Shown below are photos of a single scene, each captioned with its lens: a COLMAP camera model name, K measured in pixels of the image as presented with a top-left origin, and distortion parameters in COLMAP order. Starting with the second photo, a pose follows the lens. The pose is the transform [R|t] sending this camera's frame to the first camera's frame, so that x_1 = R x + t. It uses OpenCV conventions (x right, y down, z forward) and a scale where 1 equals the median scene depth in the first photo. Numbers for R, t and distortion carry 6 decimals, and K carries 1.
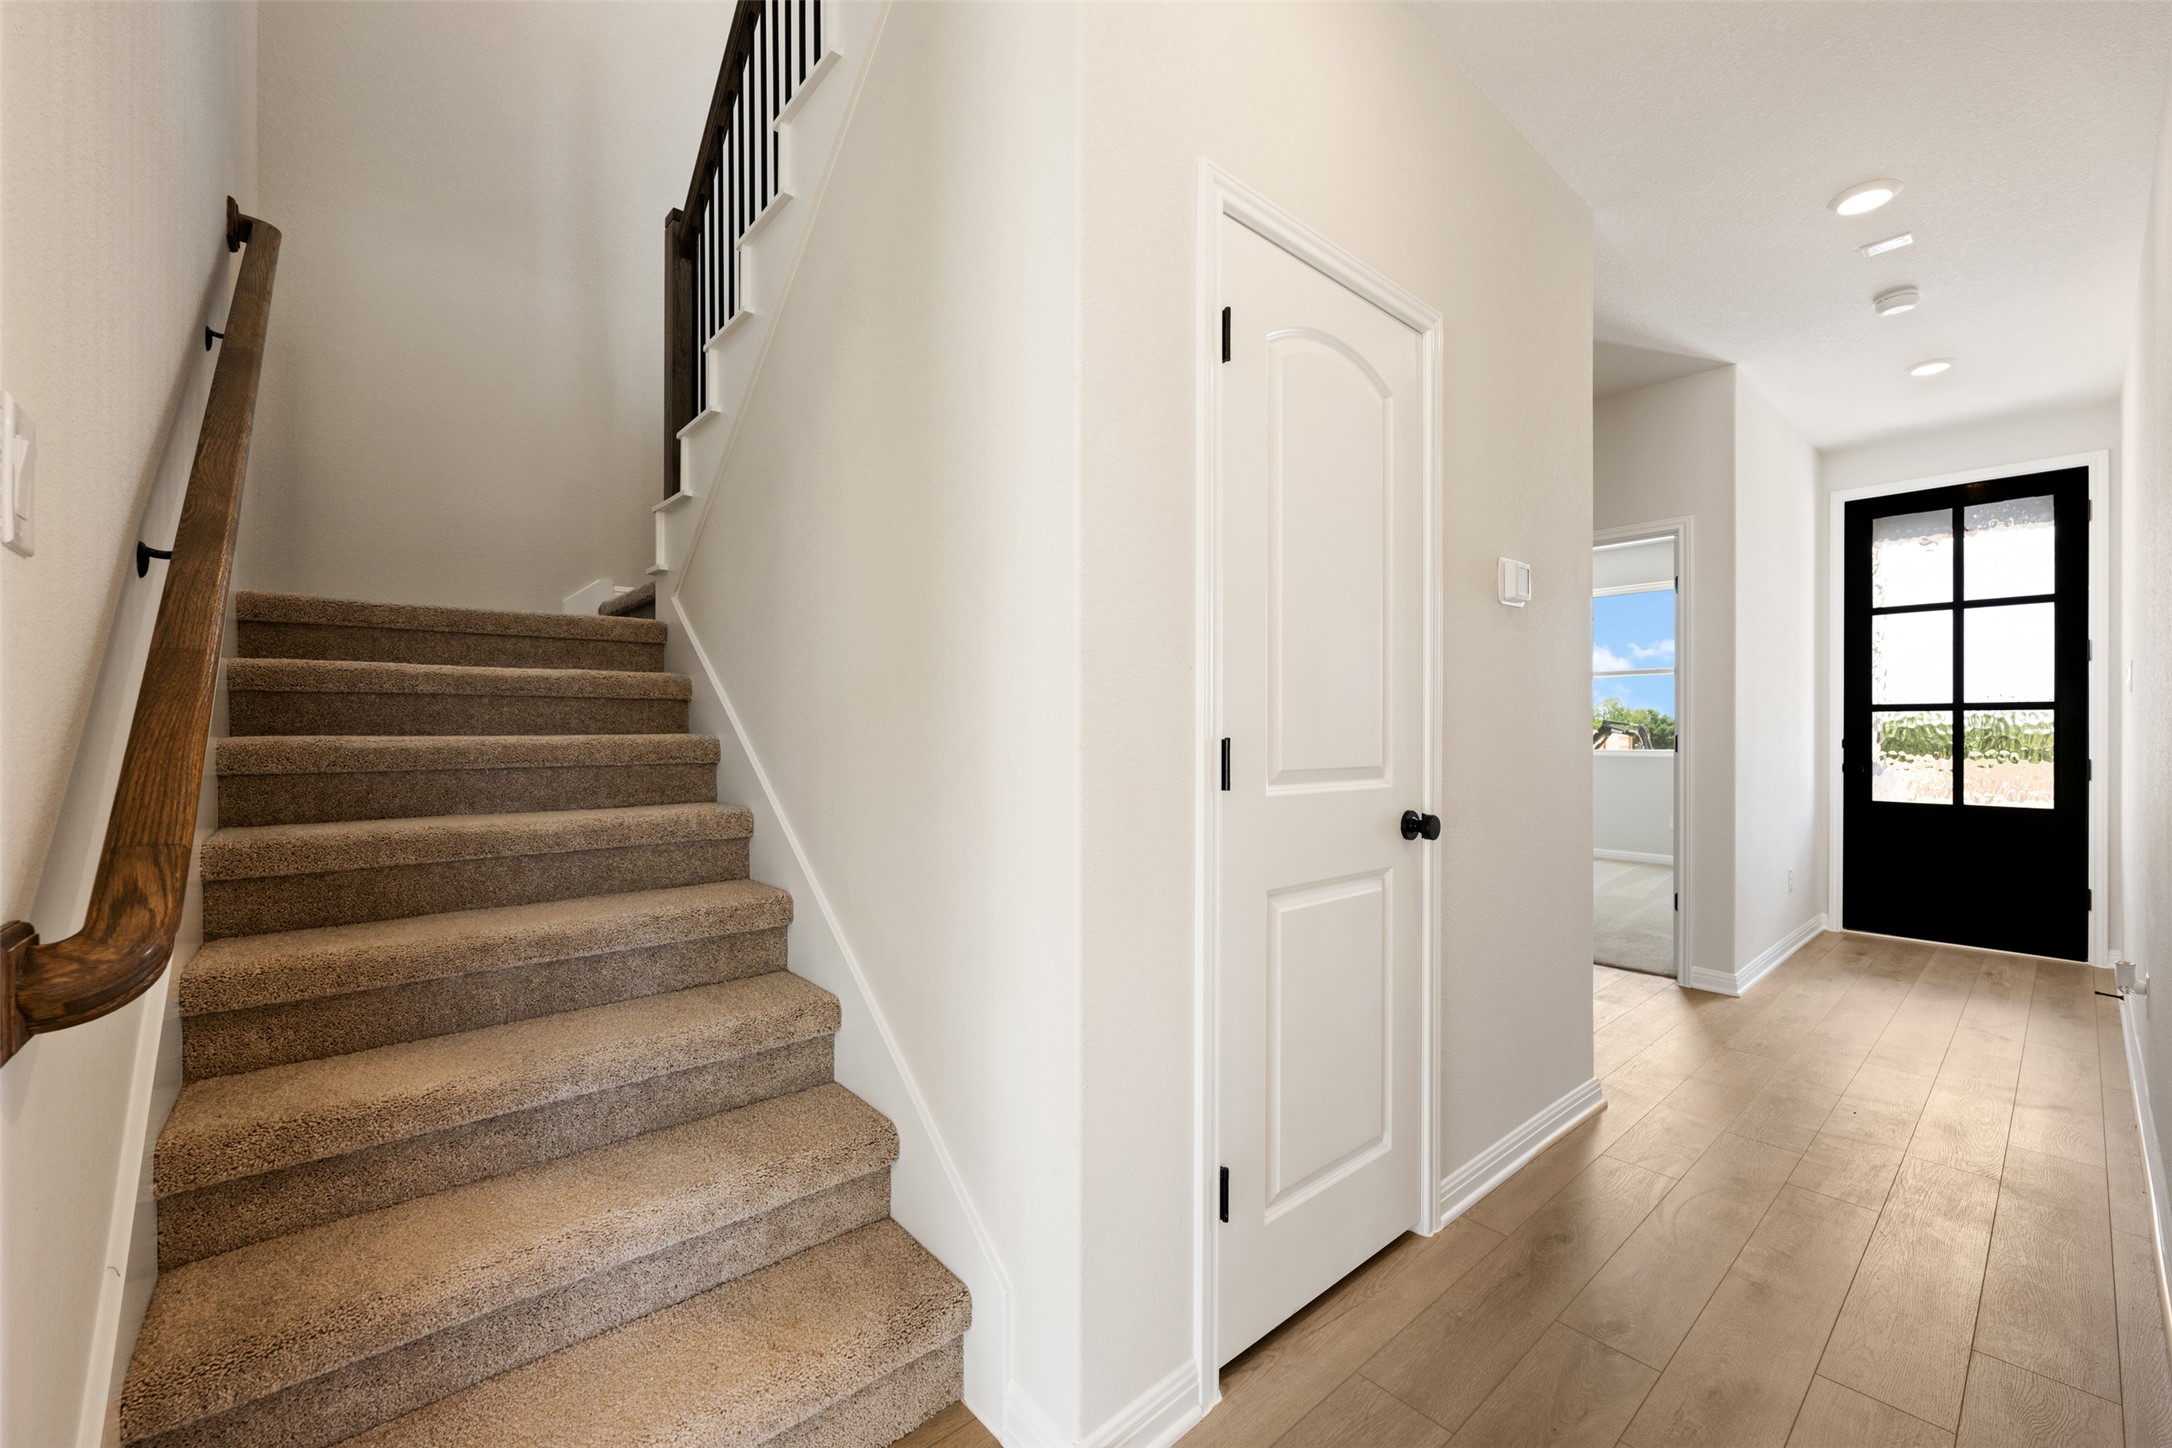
lens RADIAL K [[863.9, 0, 1095.4], [0, 863.9, 733.0], [0, 0, 1]] dist [0.002518, 0.000358]
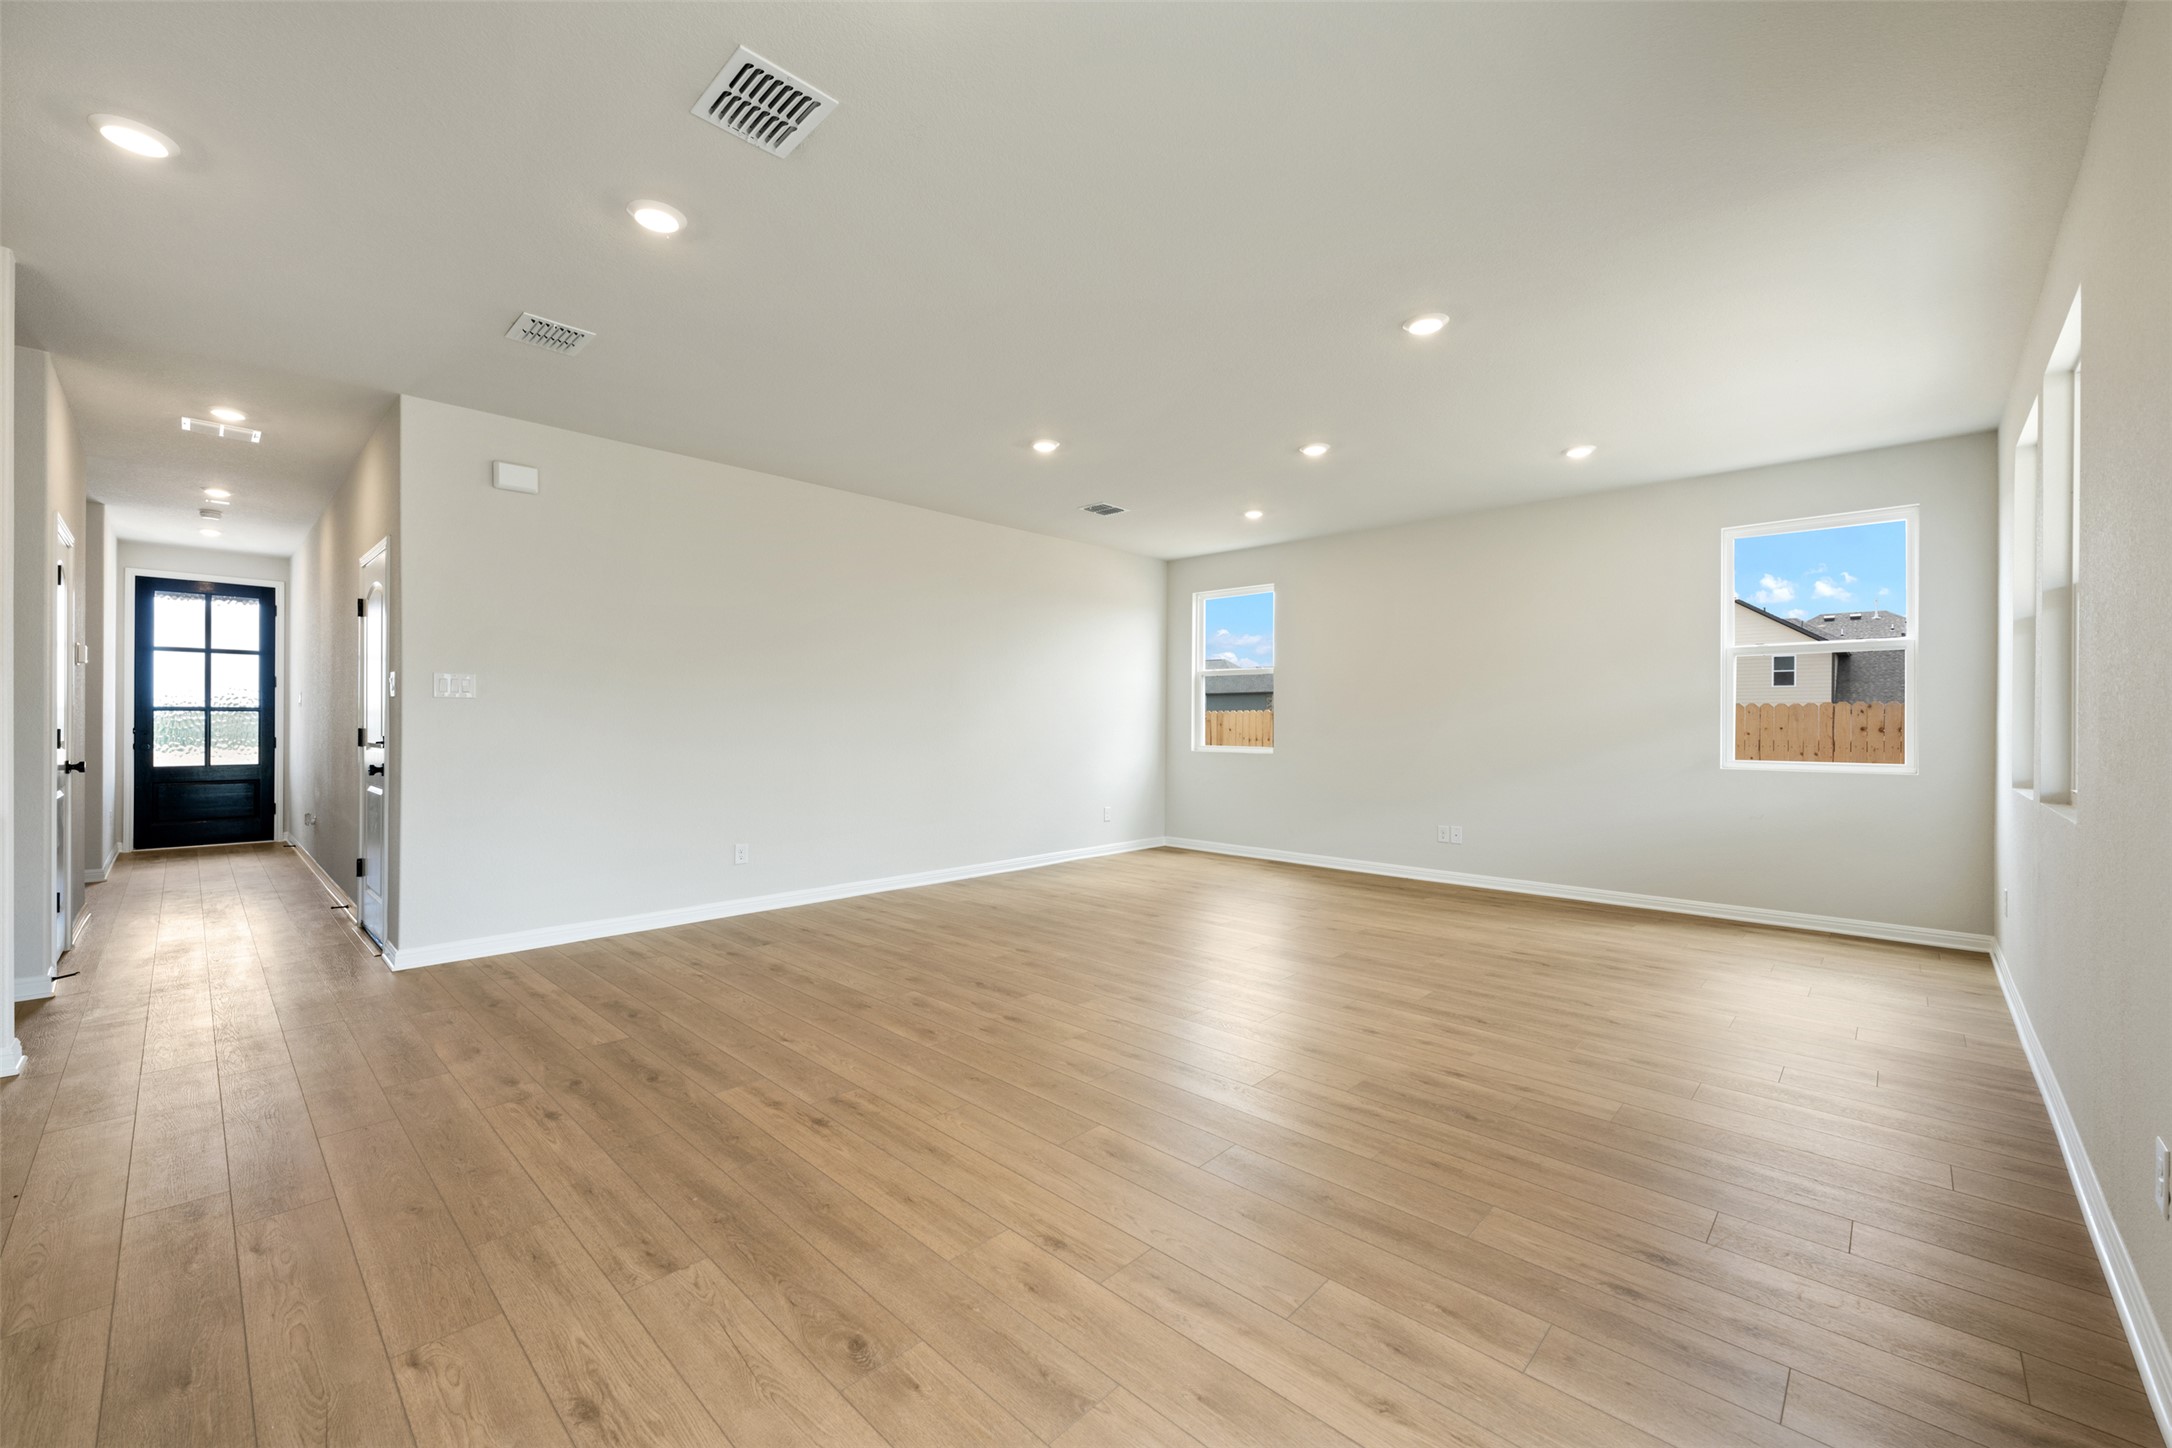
lens RADIAL K [[863.9, 0, 1088.1], [0, 863.9, 725.4], [0, 0, 1]] dist [0.002518, 0.000358]
pose [[-0.034222, 0.000501, 0.999414, -0.788202], [-0.002931, 0.999996, -0.000602, -0.002173], [-0.999410, -0.002950, -0.034220, -0.693121]]
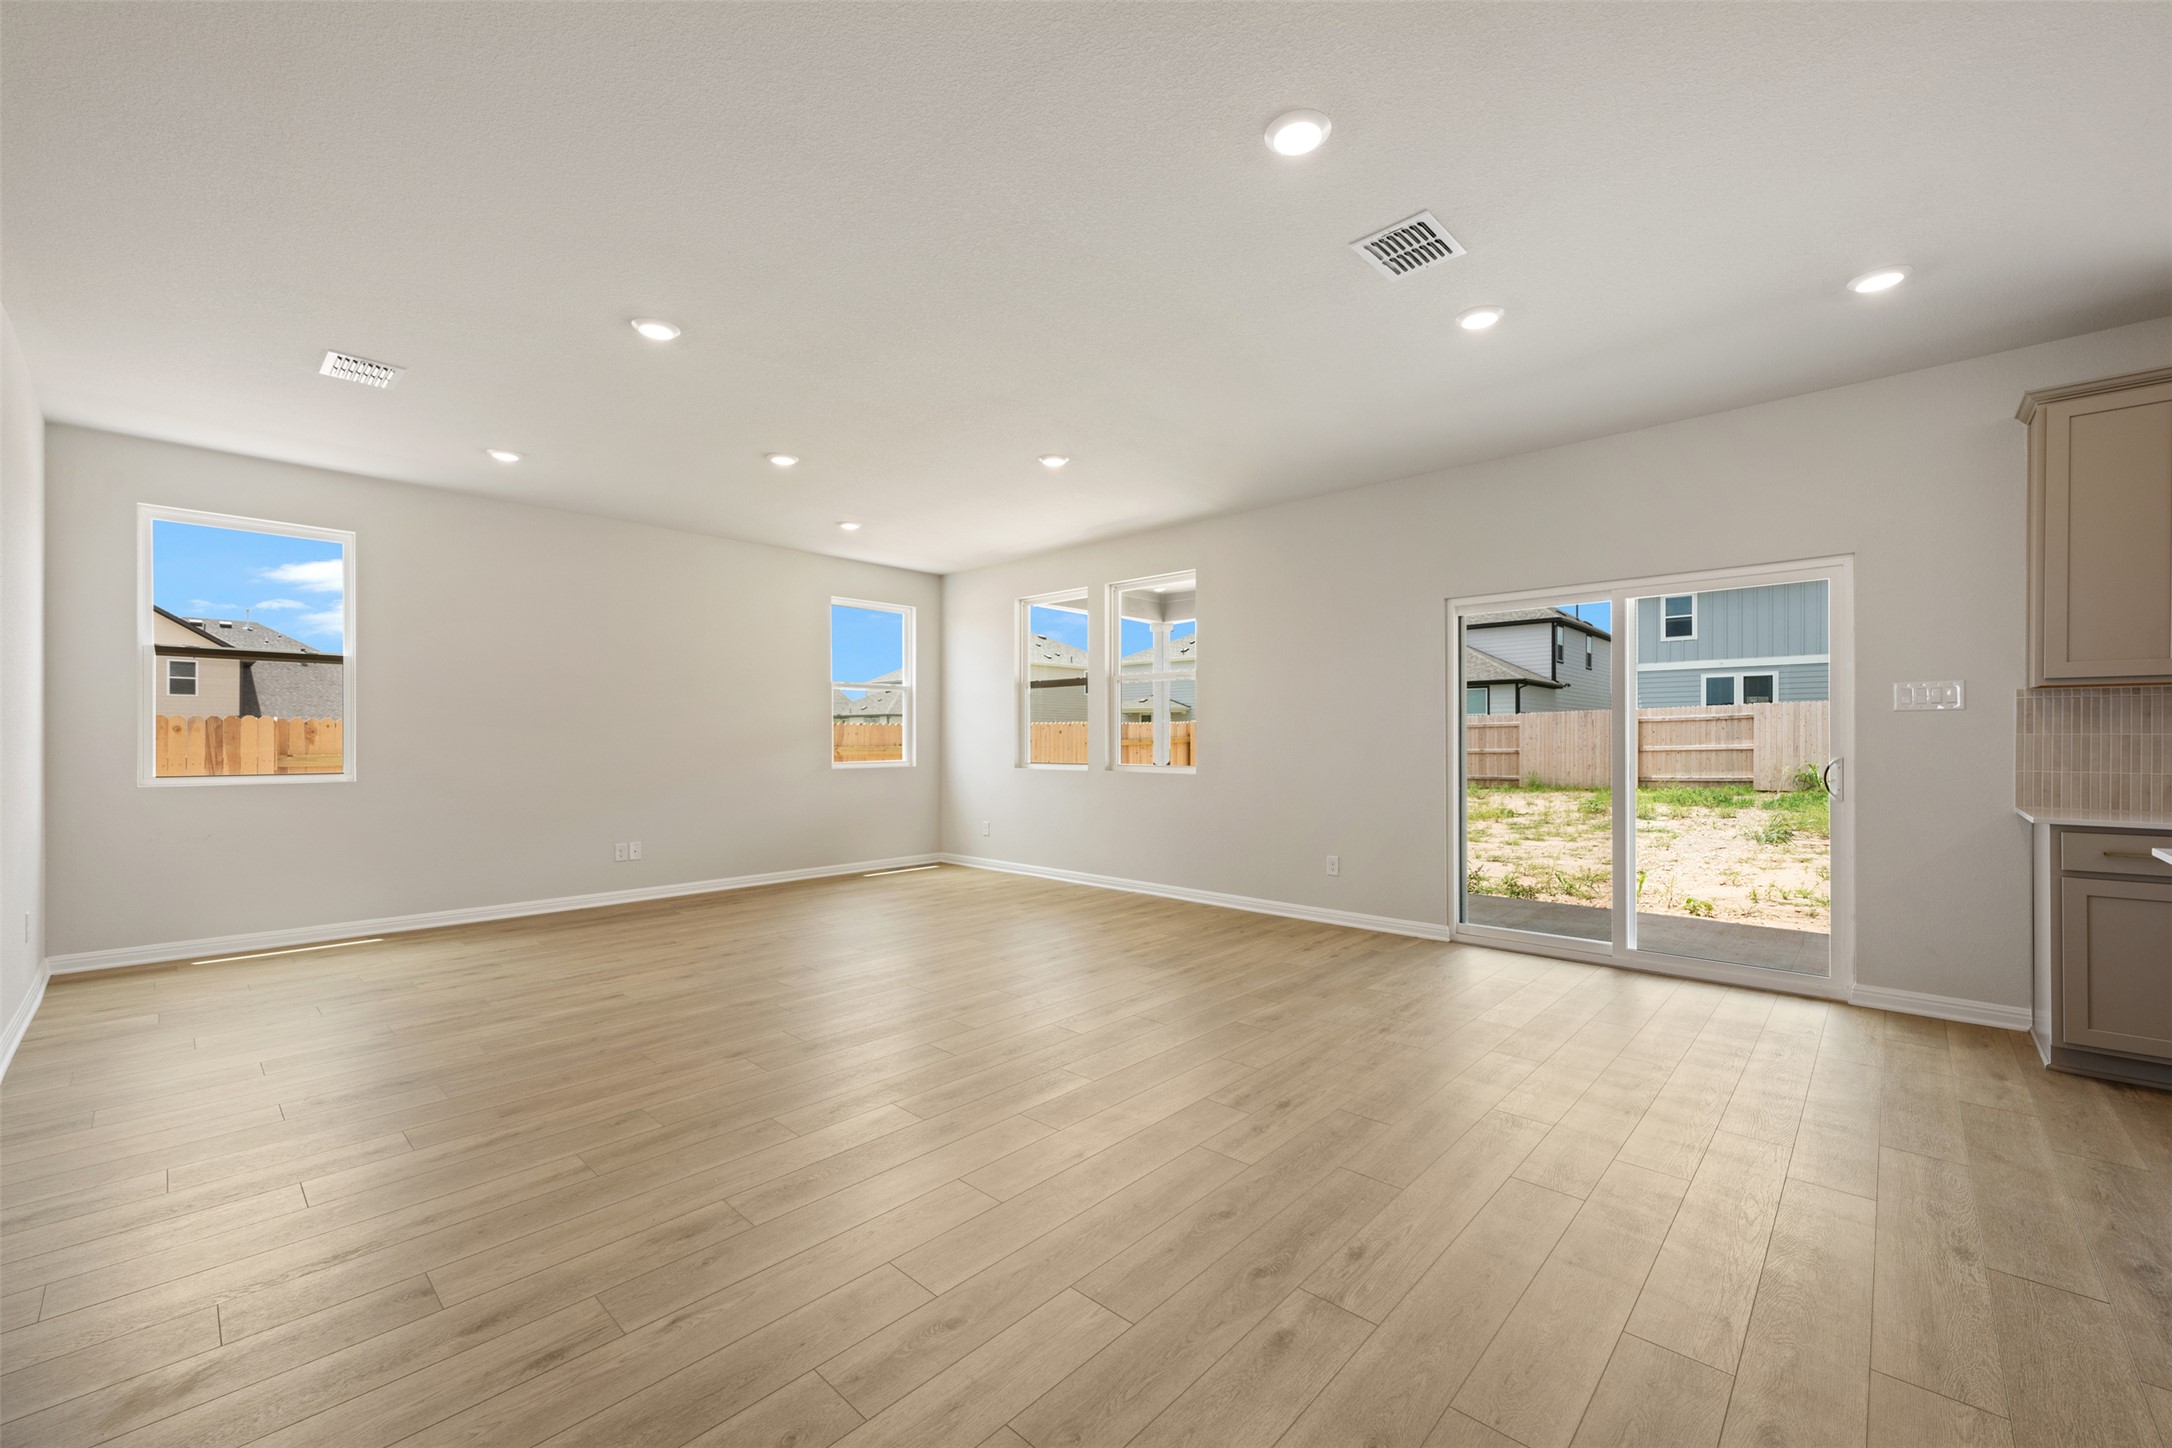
lens RADIAL K [[863.9, 0, 1075.2], [0, 863.9, 743.6], [0, 0, 1]] dist [0.002518, 0.000358]
pose [[-0.999264, 0.003433, -0.038219, 2.126201], [0.003247, 0.999983, 0.004929, -0.006496], [0.038235, 0.004801, -0.999257, 2.305242]]
